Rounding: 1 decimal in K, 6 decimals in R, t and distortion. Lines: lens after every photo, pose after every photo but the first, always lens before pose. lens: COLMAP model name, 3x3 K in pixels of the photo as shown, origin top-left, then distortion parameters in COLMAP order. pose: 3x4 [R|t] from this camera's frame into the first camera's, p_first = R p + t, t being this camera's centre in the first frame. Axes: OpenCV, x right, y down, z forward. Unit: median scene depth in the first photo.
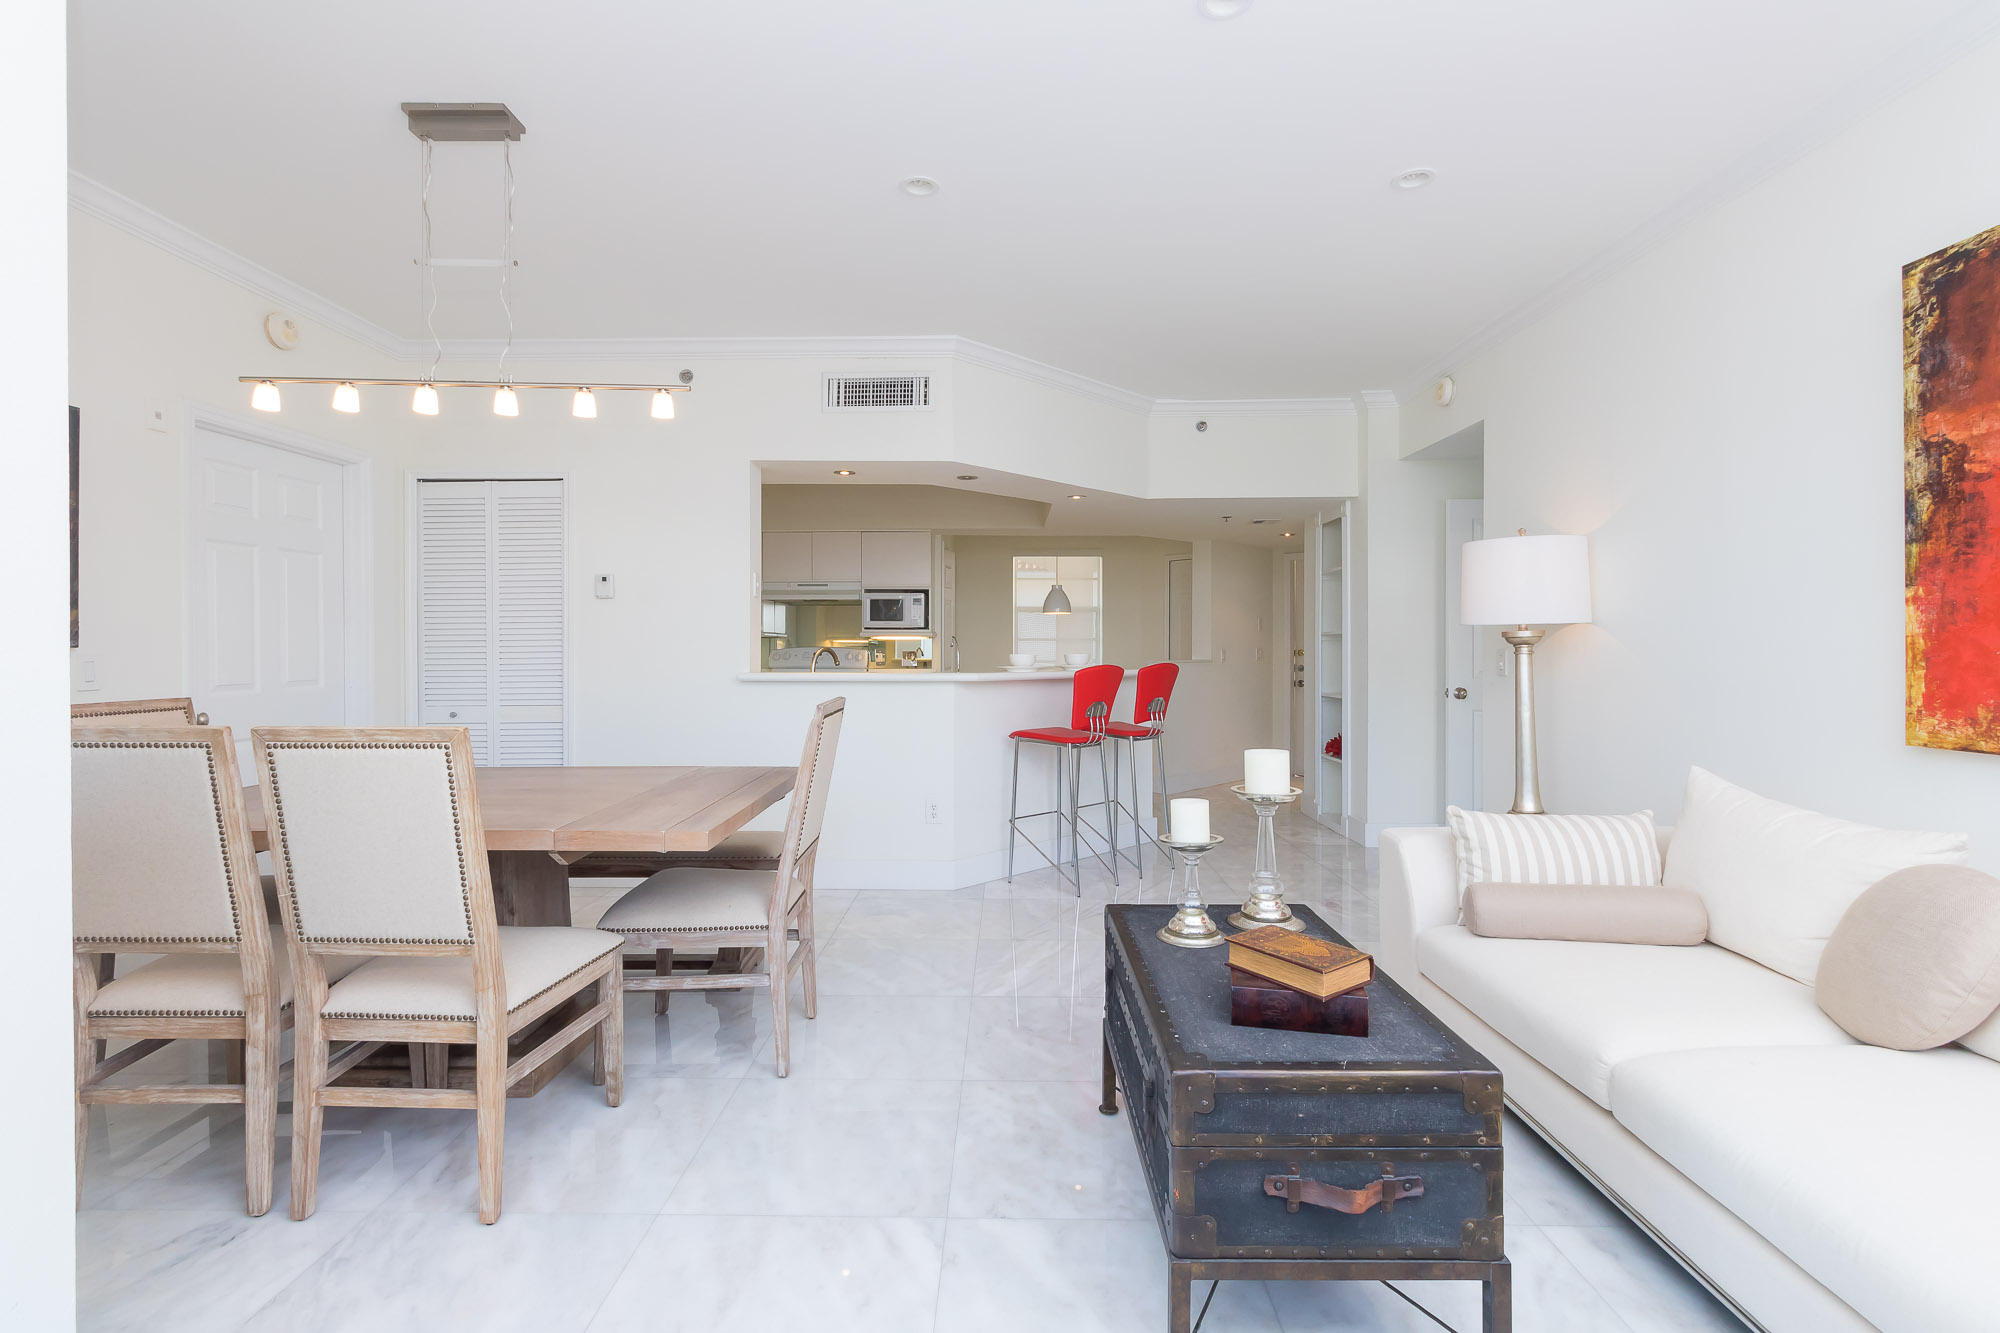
lens RADIAL K [[1014.4, 0, 998.0], [0, 1014.4, 660.3], [0, 0, 1]] dist [0.004319, 0.000513]
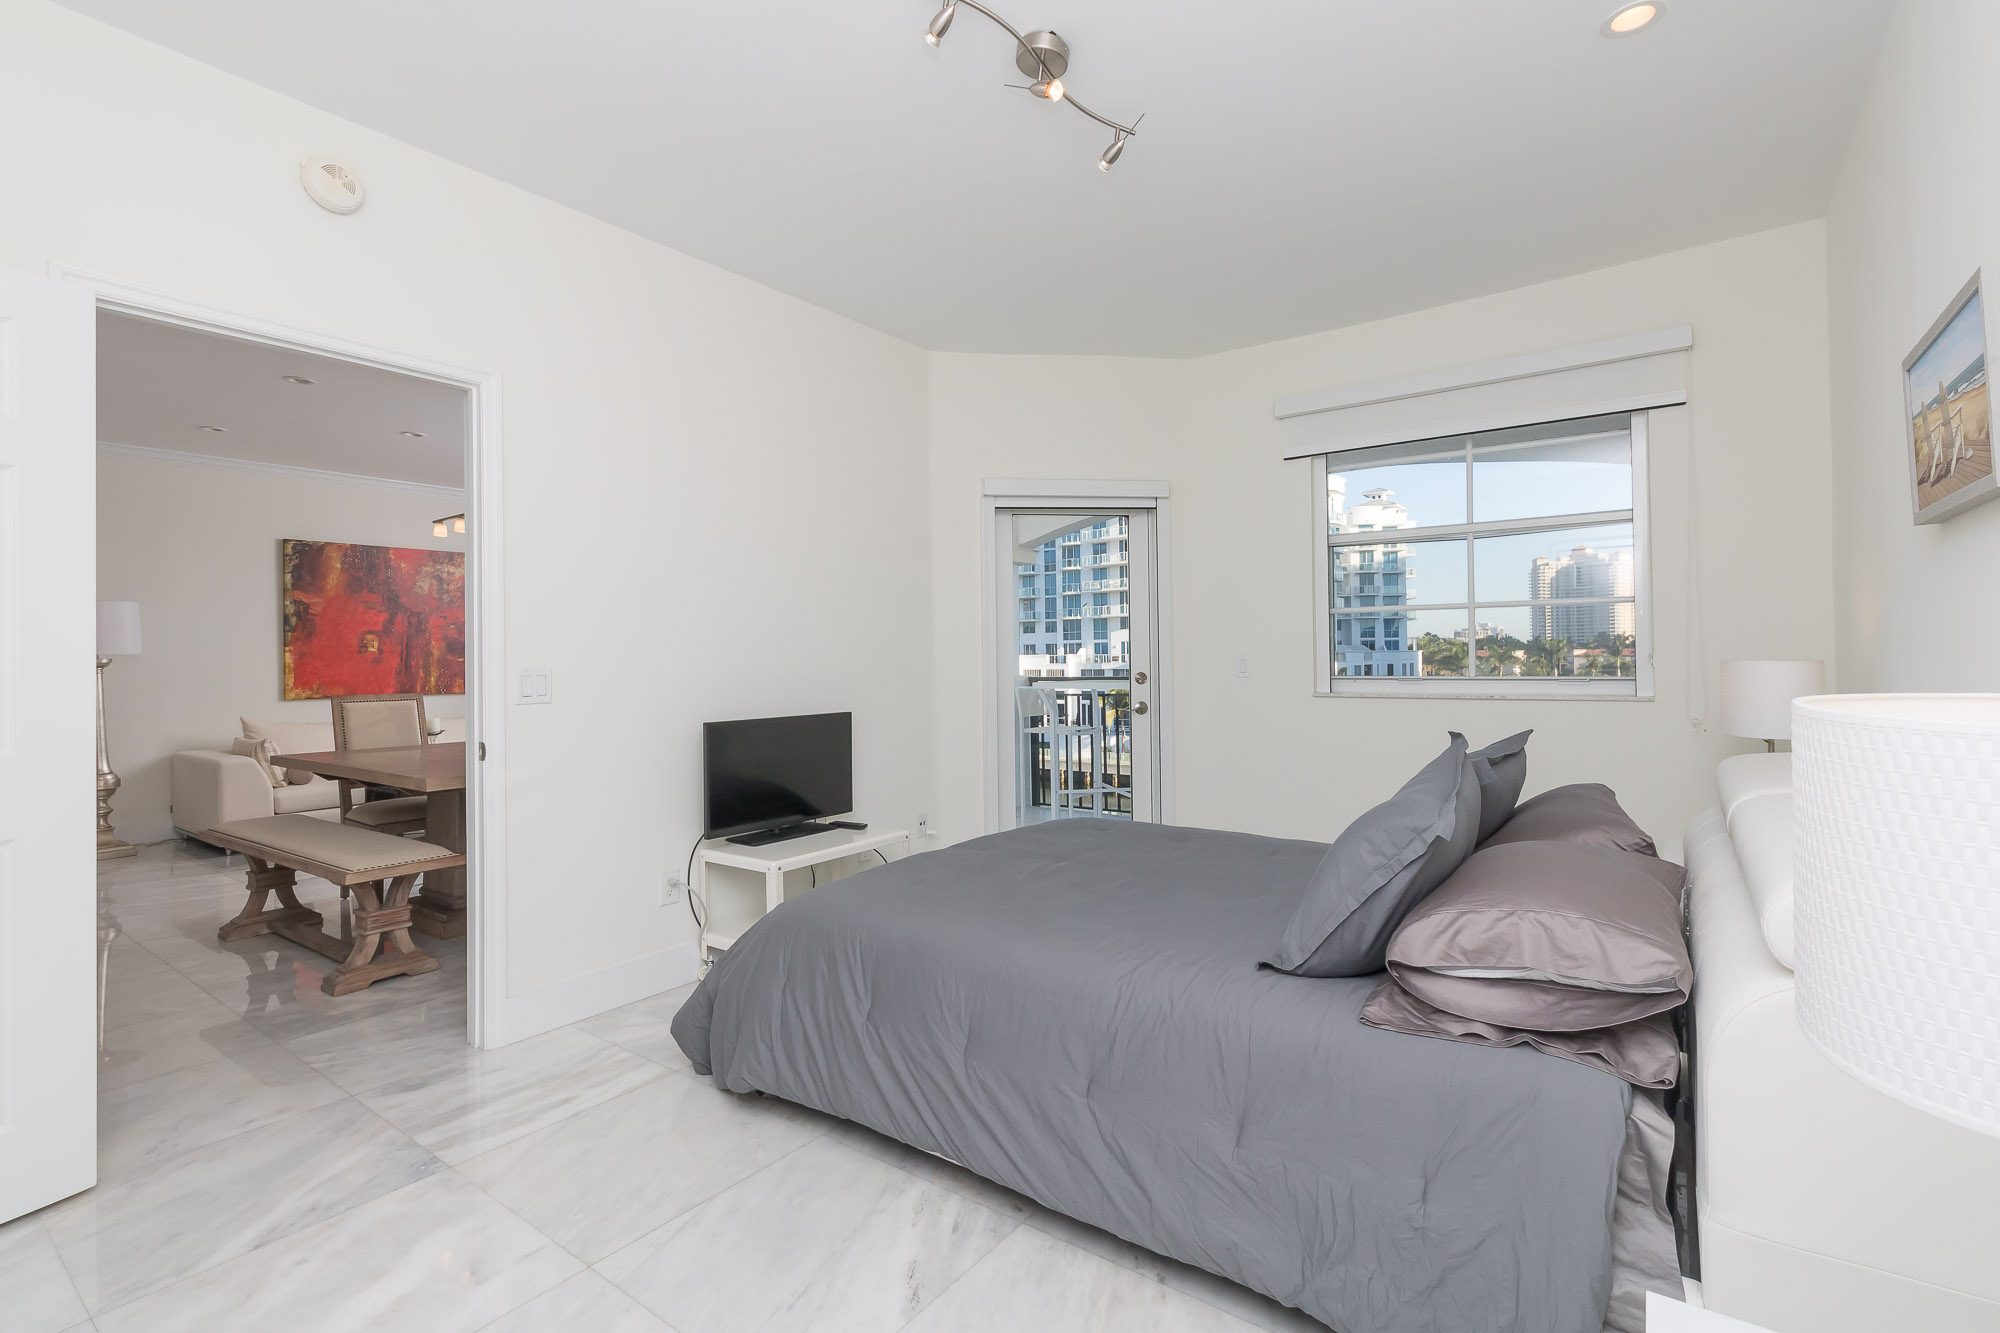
lens RADIAL K [[931.5, 0, 998.3], [0, 931.5, 655.4], [0, 0, 1]] dist [0.000474, -0.000600]
pose [[-0.819421, -0.004597, 0.573174, -2.455431], [0.002745, 0.999925, 0.011945, -0.075295], [-0.573186, 0.011361, -0.819347, 2.101594]]
